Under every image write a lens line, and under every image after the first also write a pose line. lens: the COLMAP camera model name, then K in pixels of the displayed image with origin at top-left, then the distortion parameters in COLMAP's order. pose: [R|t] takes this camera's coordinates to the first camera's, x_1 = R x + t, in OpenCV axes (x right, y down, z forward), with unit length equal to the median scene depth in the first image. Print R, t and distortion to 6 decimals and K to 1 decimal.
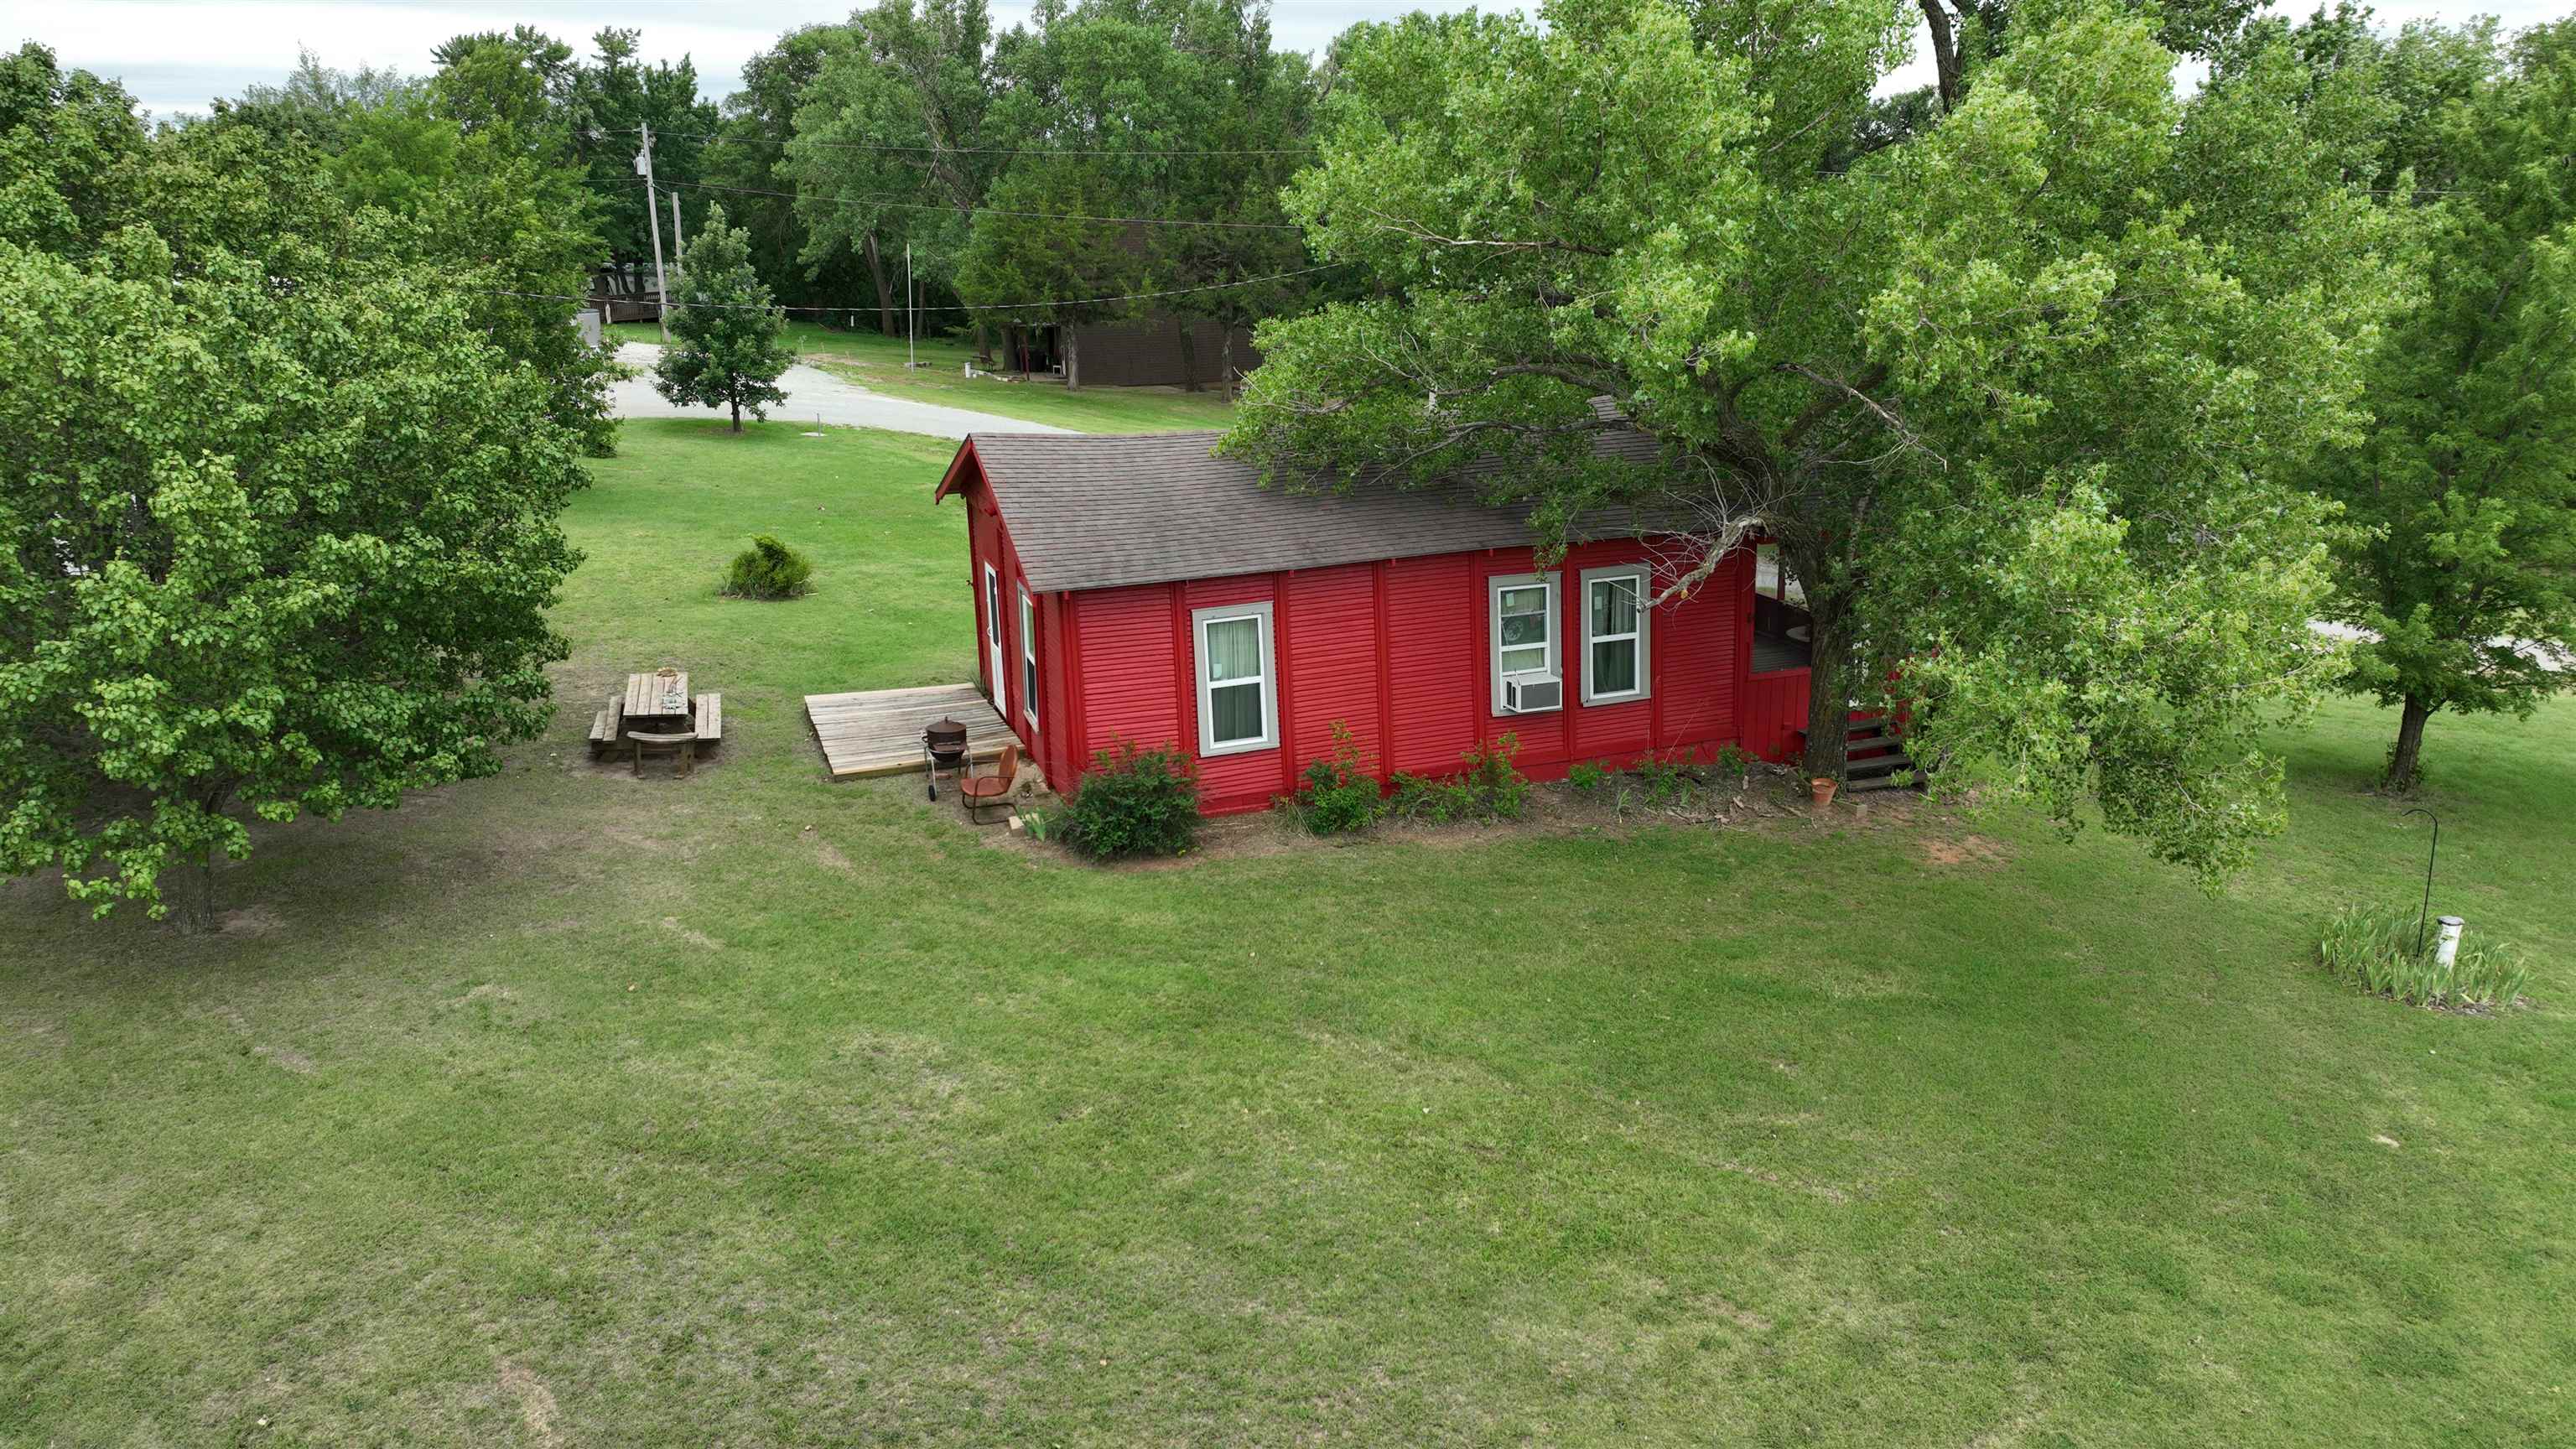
lens RADIAL K [[1826.4, 0, 1288.0], [0, 1826.4, 724.5], [0, 0, 1]] dist [-0.000219, 0.005364]
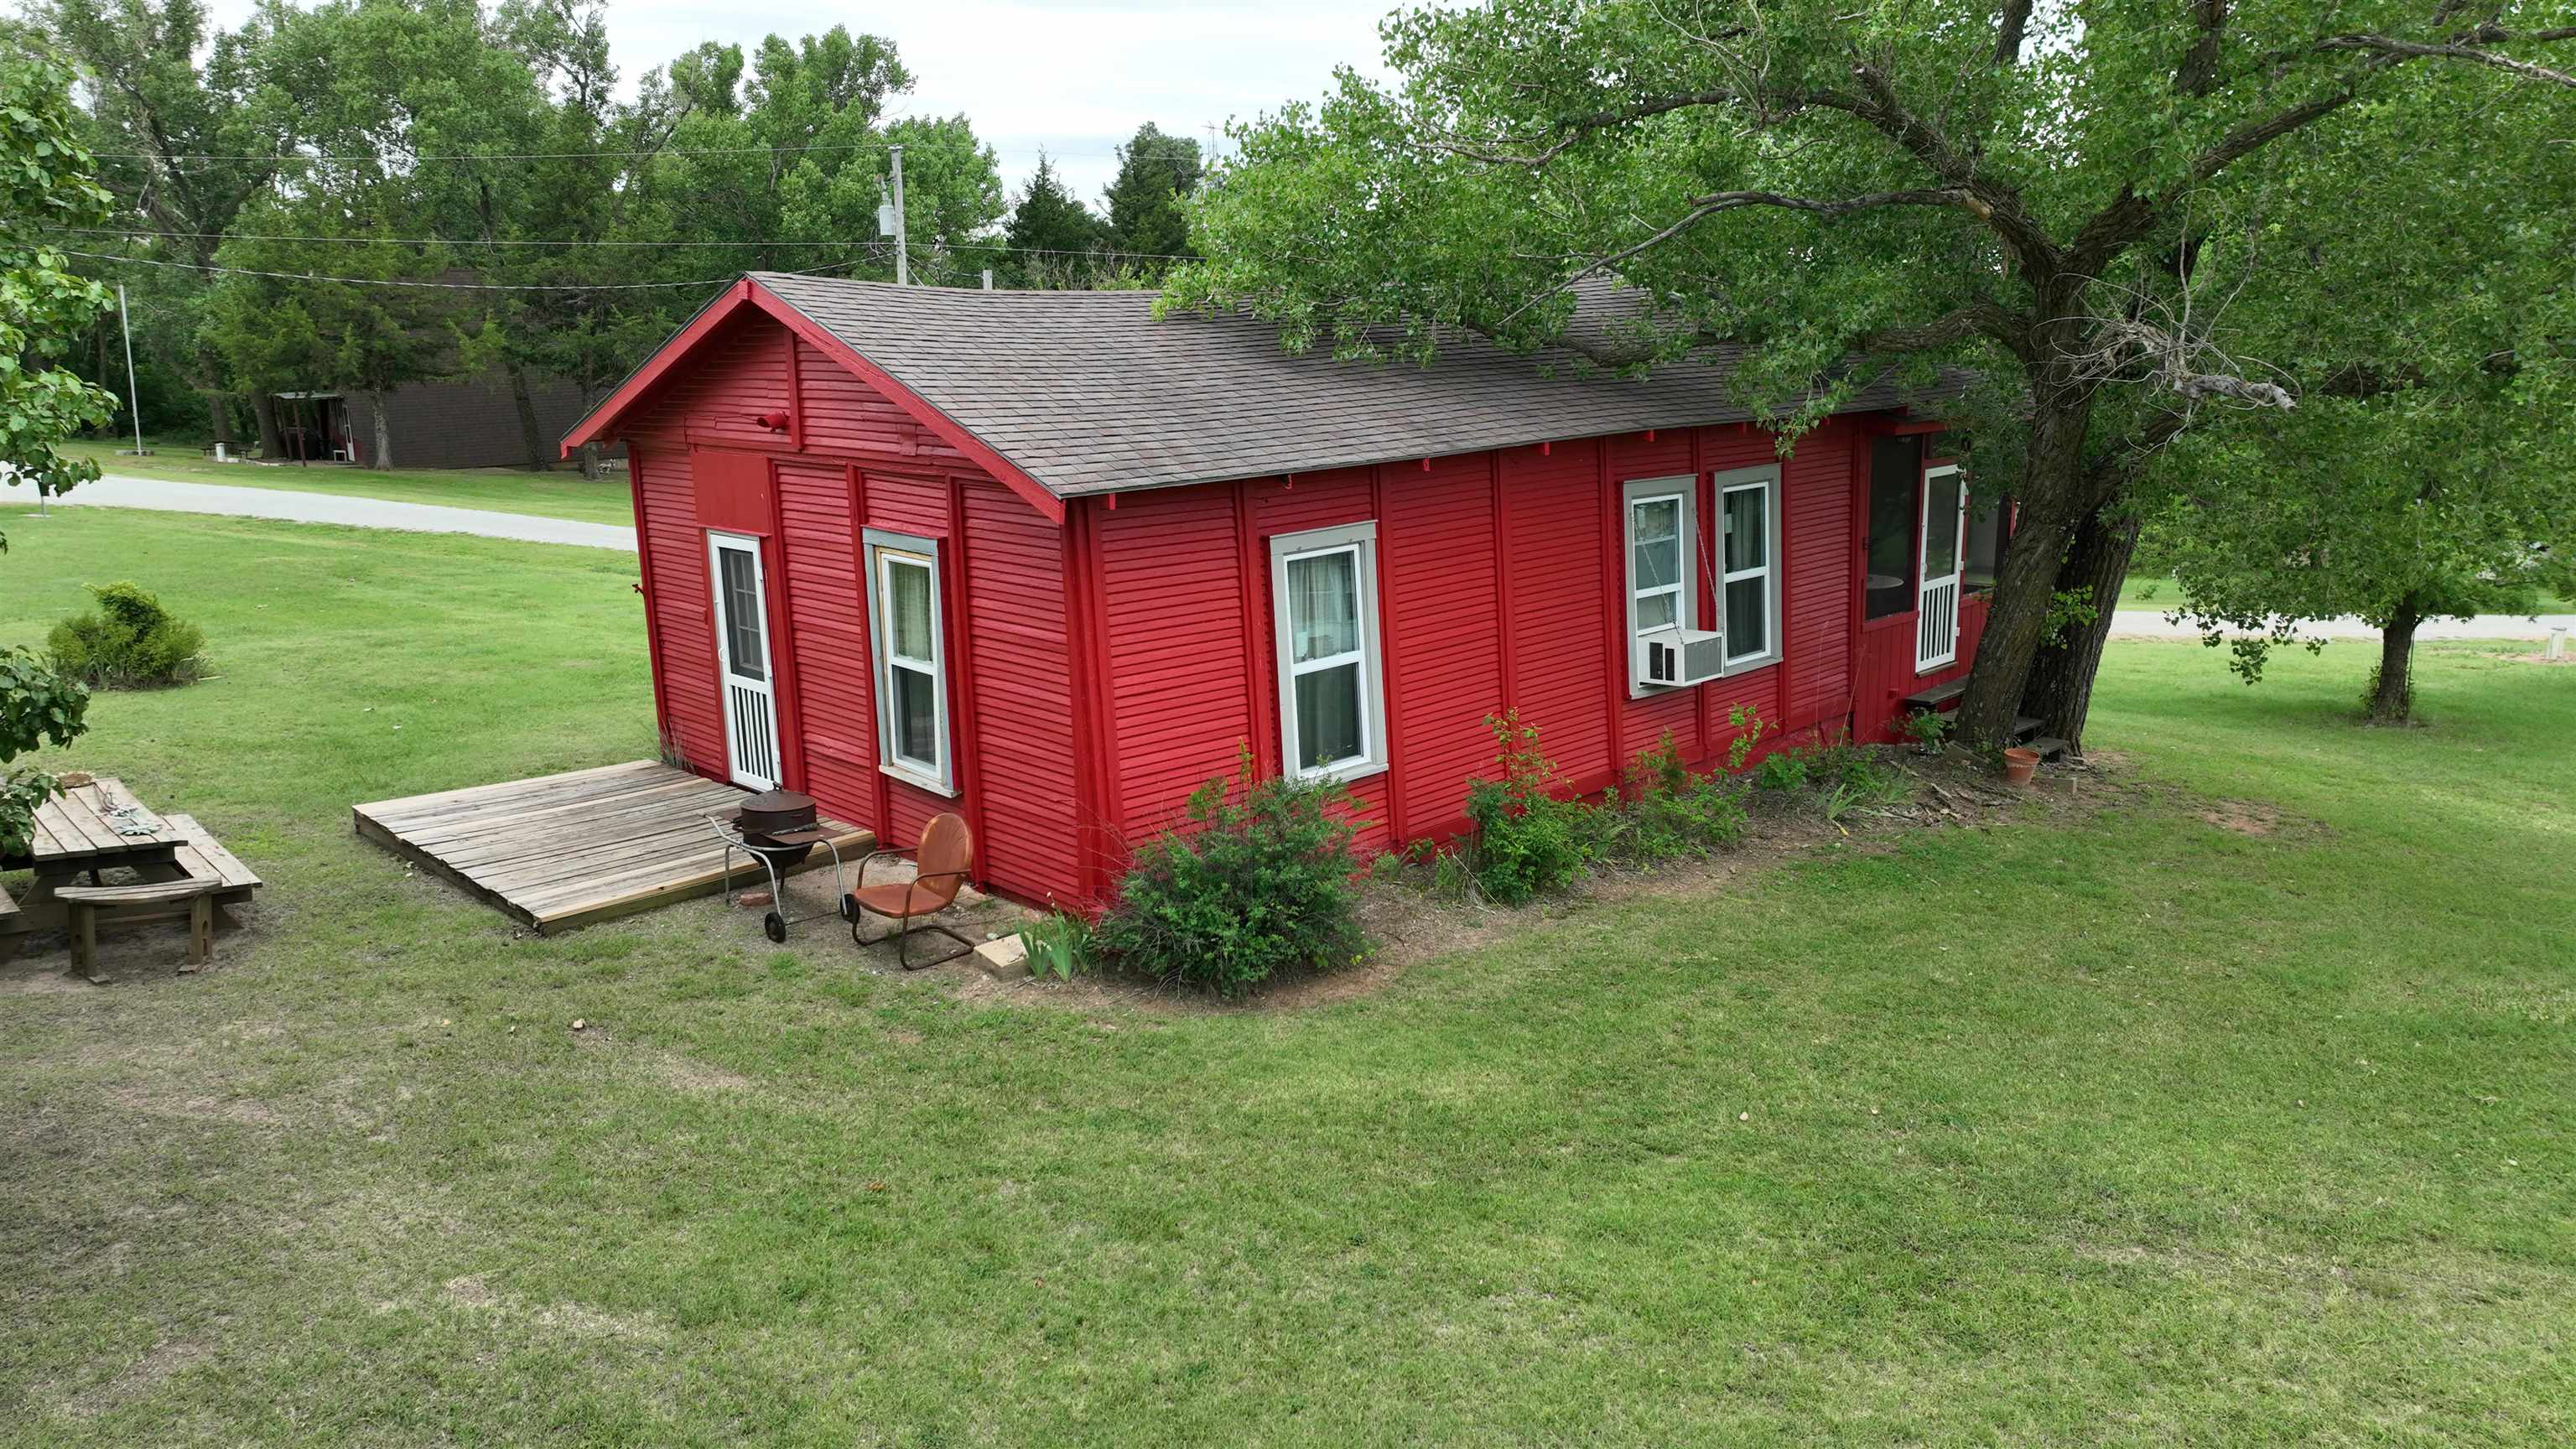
lens RADIAL K [[1826.4, 0, 1288.0], [0, 1826.4, 724.5], [0, 0, 1]] dist [-0.000219, 0.005364]
pose [[0.915347, -0.087624, 0.393016, -0.272424], [0.115497, 0.992157, -0.047792, 0.022830], [-0.385746, 0.089139, 0.918289, 0.479703]]
